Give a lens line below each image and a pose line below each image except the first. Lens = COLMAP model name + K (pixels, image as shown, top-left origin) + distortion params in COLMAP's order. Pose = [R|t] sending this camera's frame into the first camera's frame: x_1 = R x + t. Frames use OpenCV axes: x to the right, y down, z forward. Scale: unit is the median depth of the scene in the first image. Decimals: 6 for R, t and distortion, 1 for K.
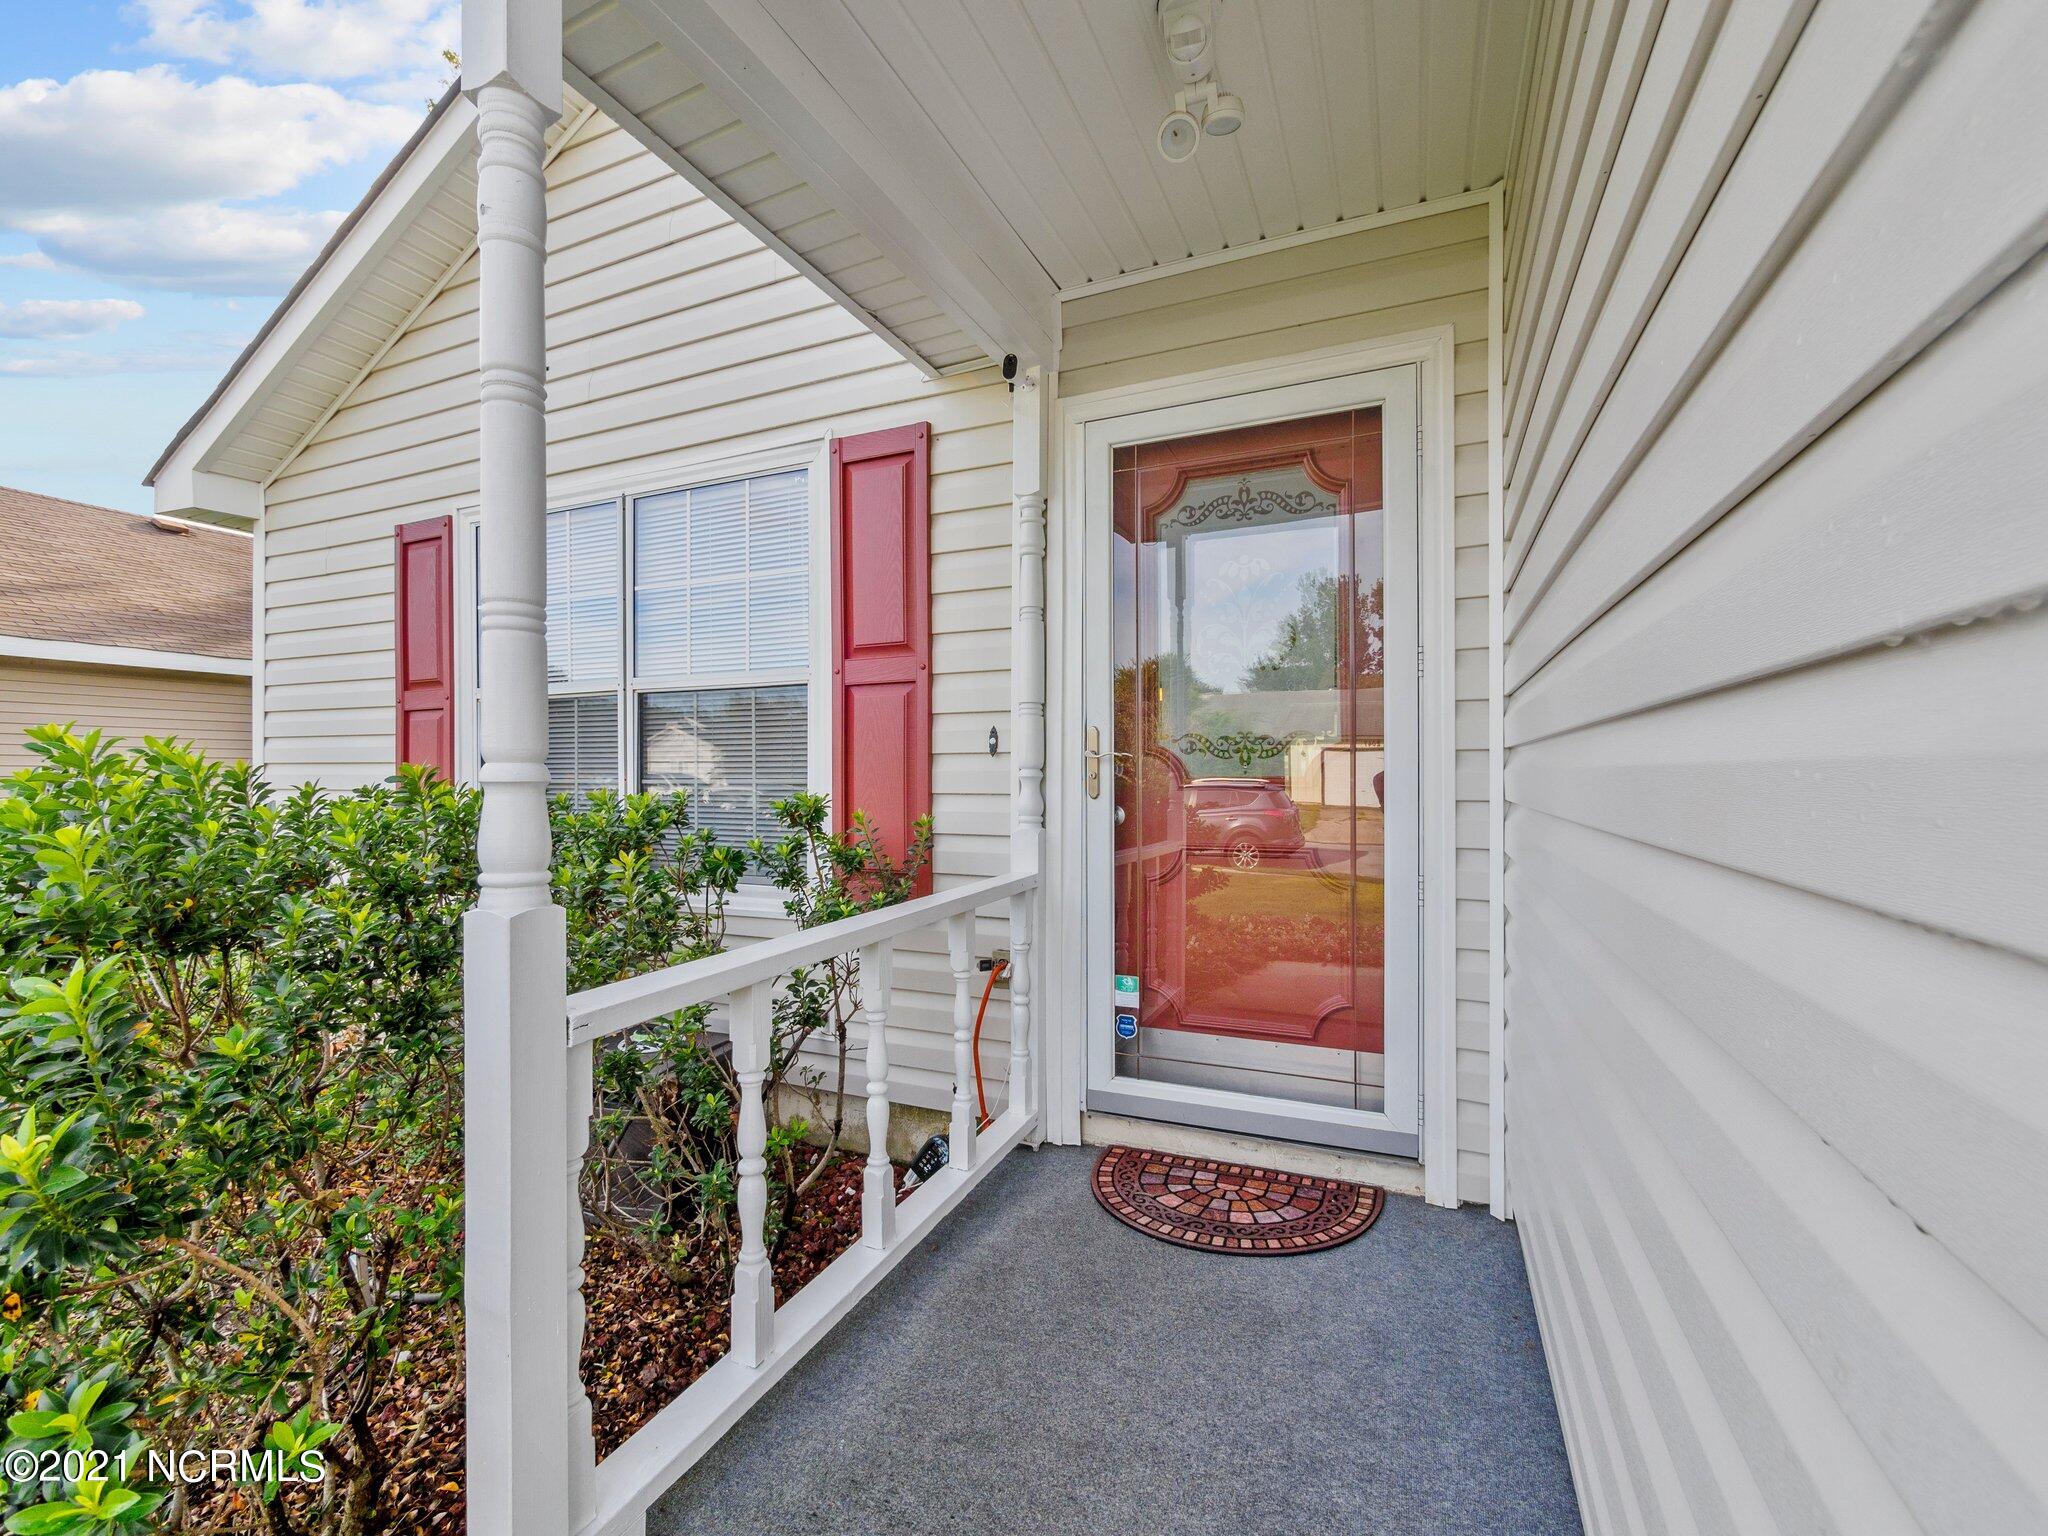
lens RADIAL K [[875.8, 0, 1024.0], [0, 875.8, 768.0], [0, 0, 1]] dist [0.002331, 0.000513]
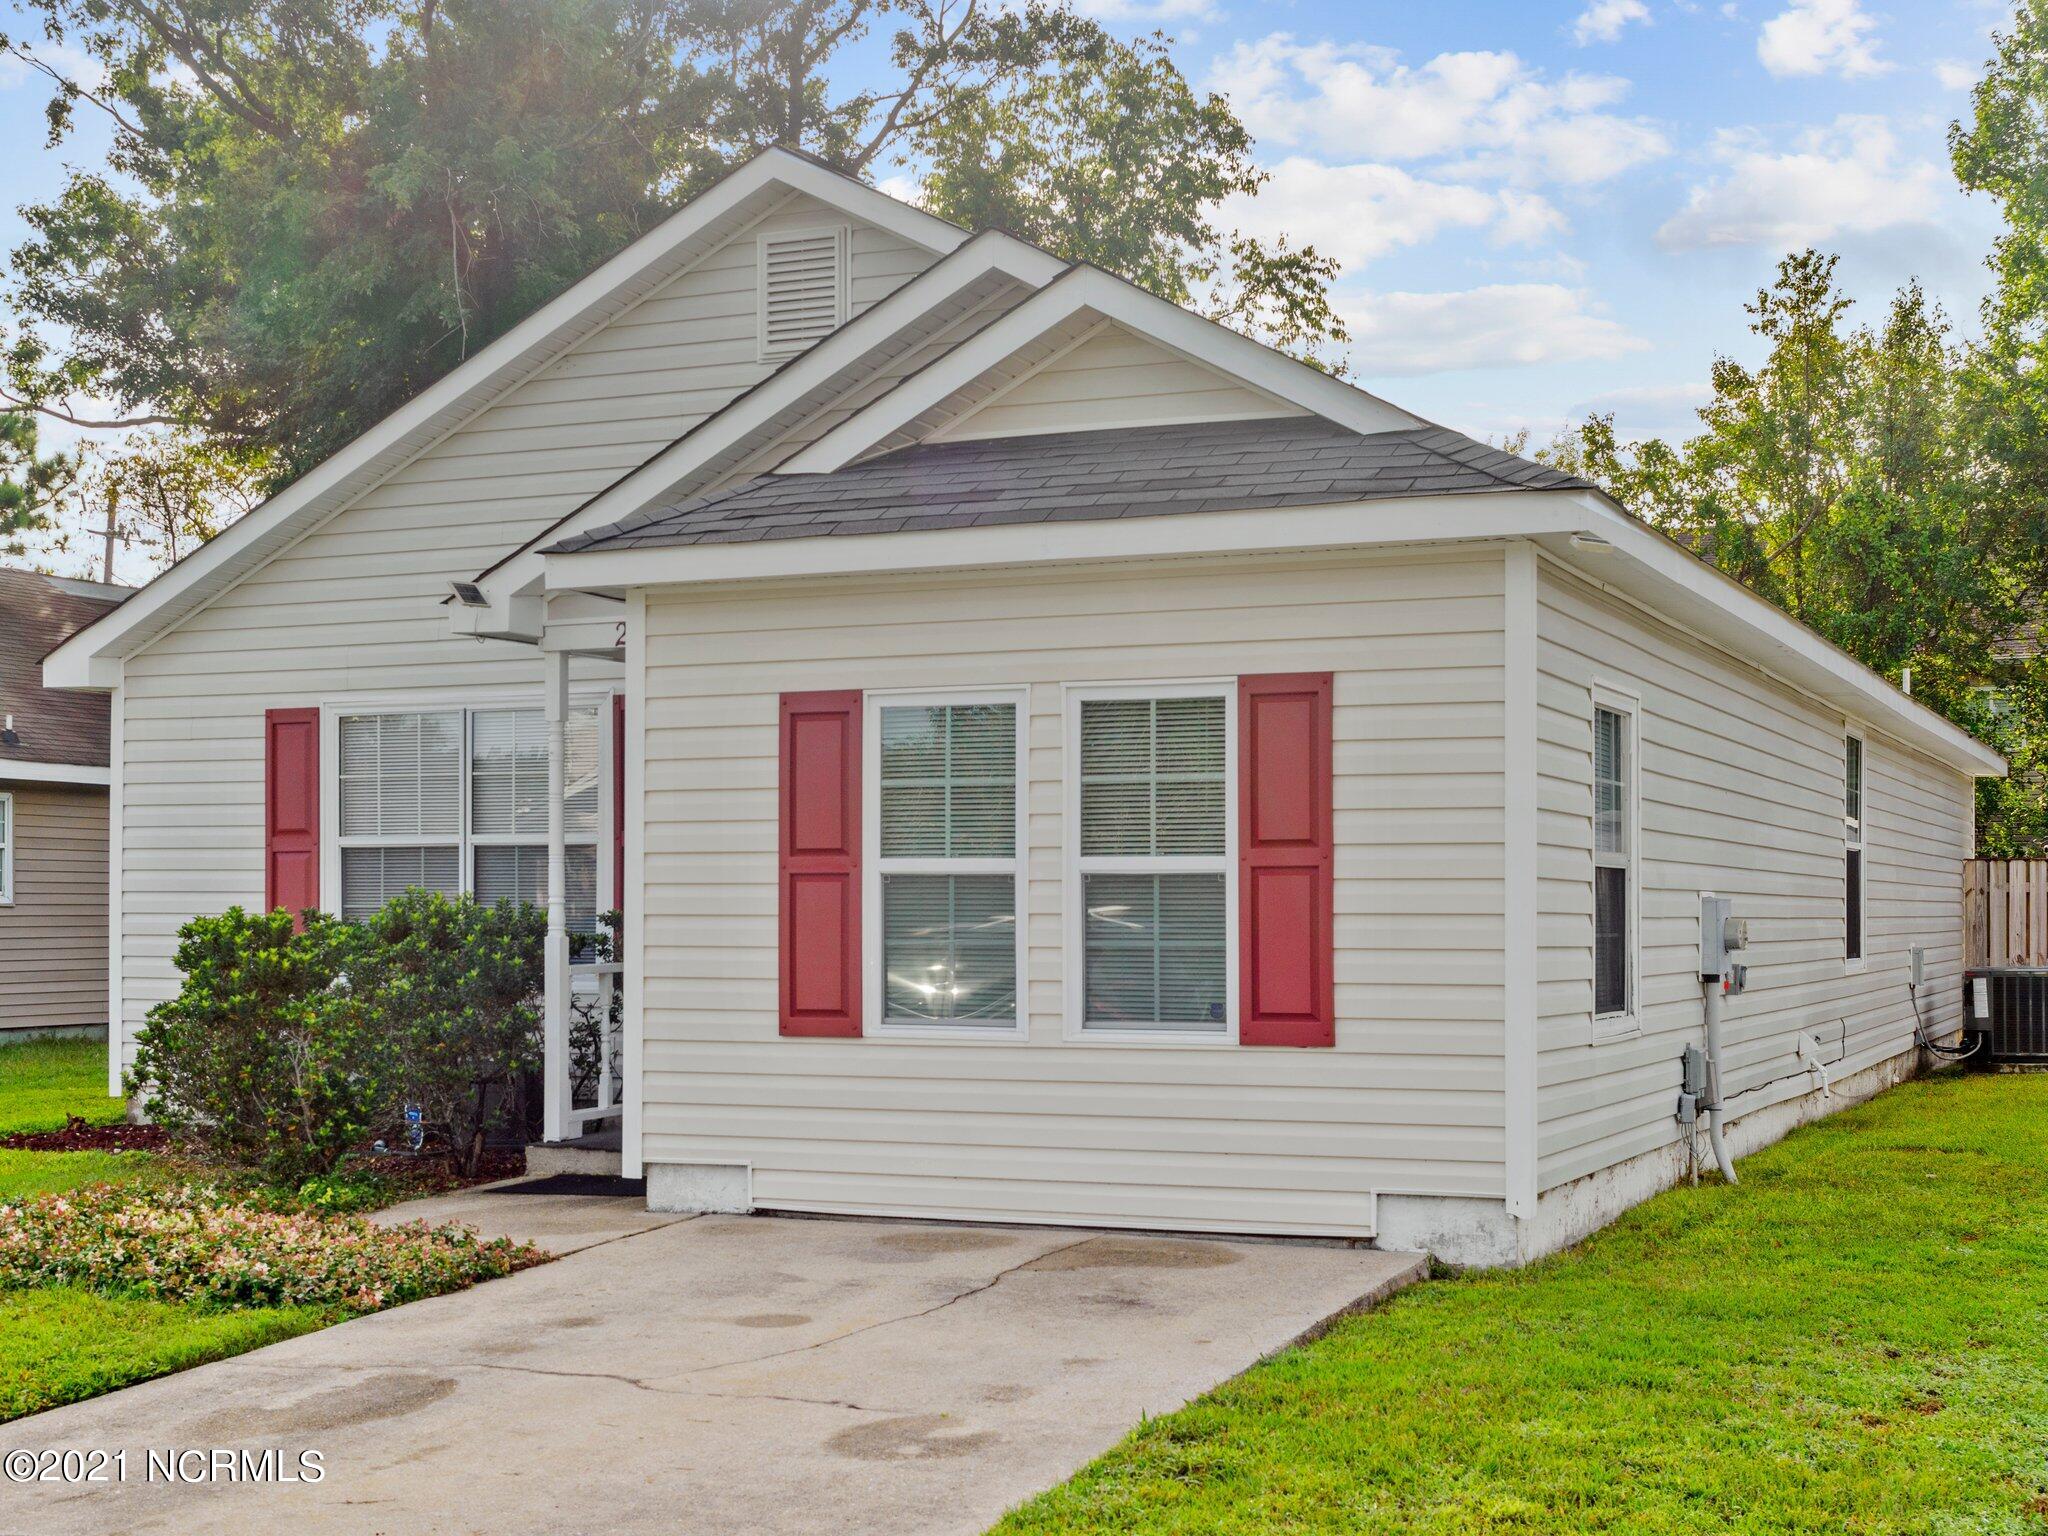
lens RADIAL K [[2761.8, 0, 1054.0], [0, 2761.8, 774.2], [0, 0, 1]] dist [-0.012947, -0.030985]
pose [[0.999981, 0.002798, 0.005536, 0.583903], [-0.002583, 0.999257, -0.038453, -0.034683], [-0.005640, 0.038437, 0.999245, -4.199829]]
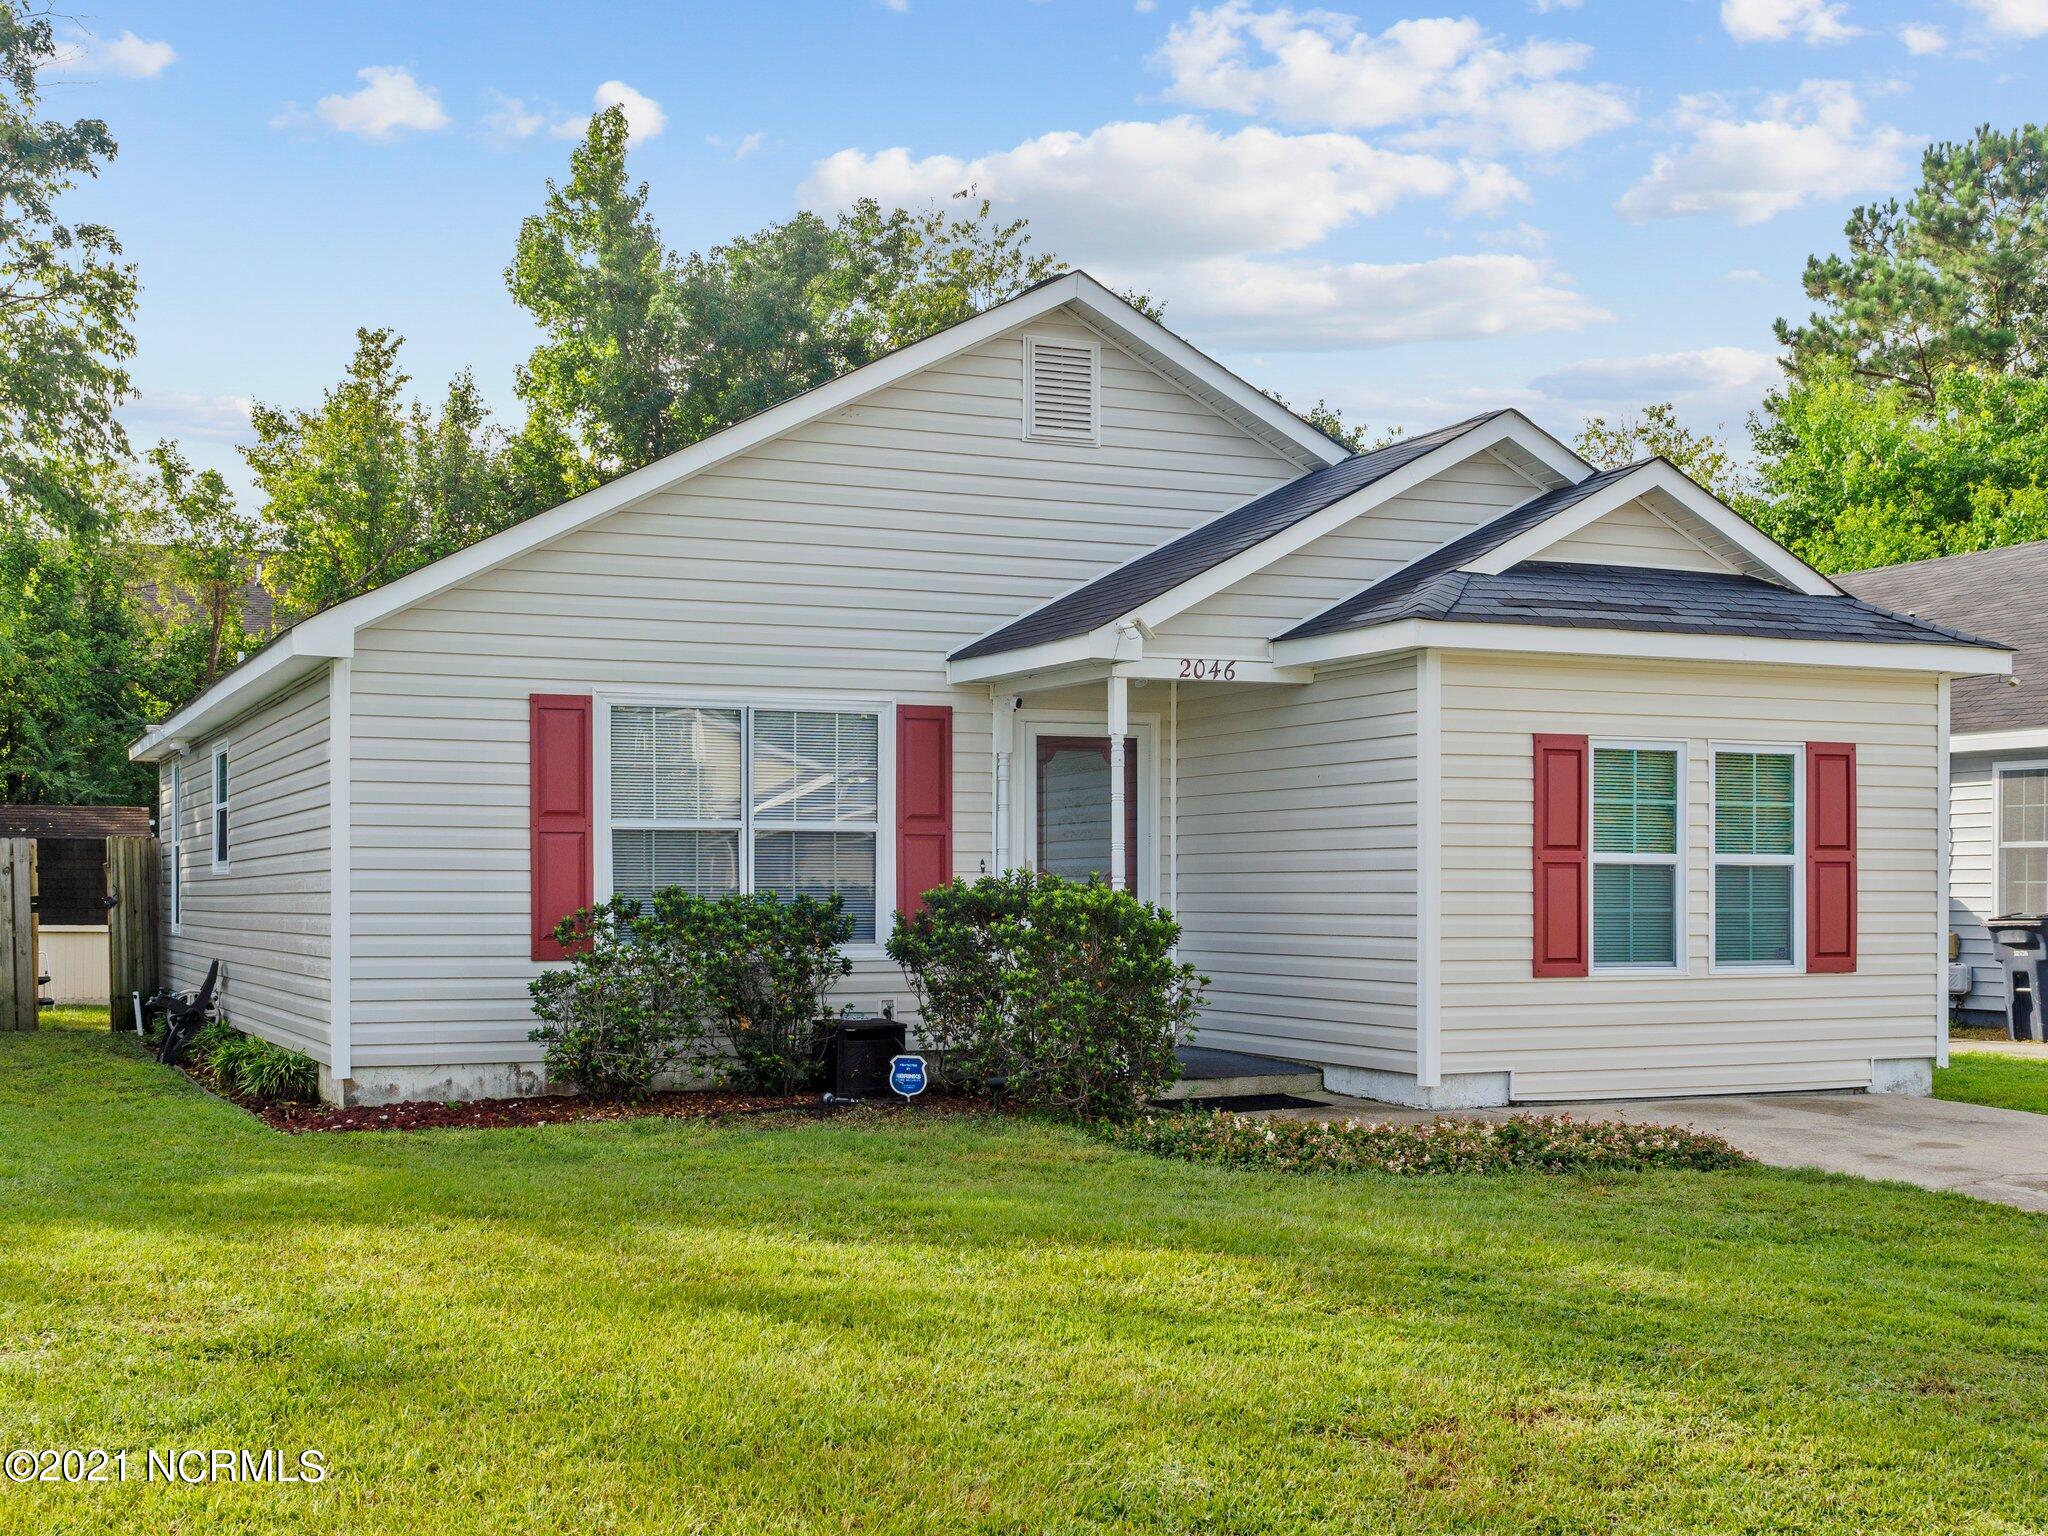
lens RADIAL K [[2462.1, 0, 1021.4], [0, 2462.1, 828.7], [0, 0, 1]] dist [-0.000537, -0.011461]
pose [[0.674204, 0.022756, 0.738194, -4.059263], [-0.010171, 0.999716, -0.021529, 0.005577], [-0.738475, 0.007006, 0.674244, -2.848208]]
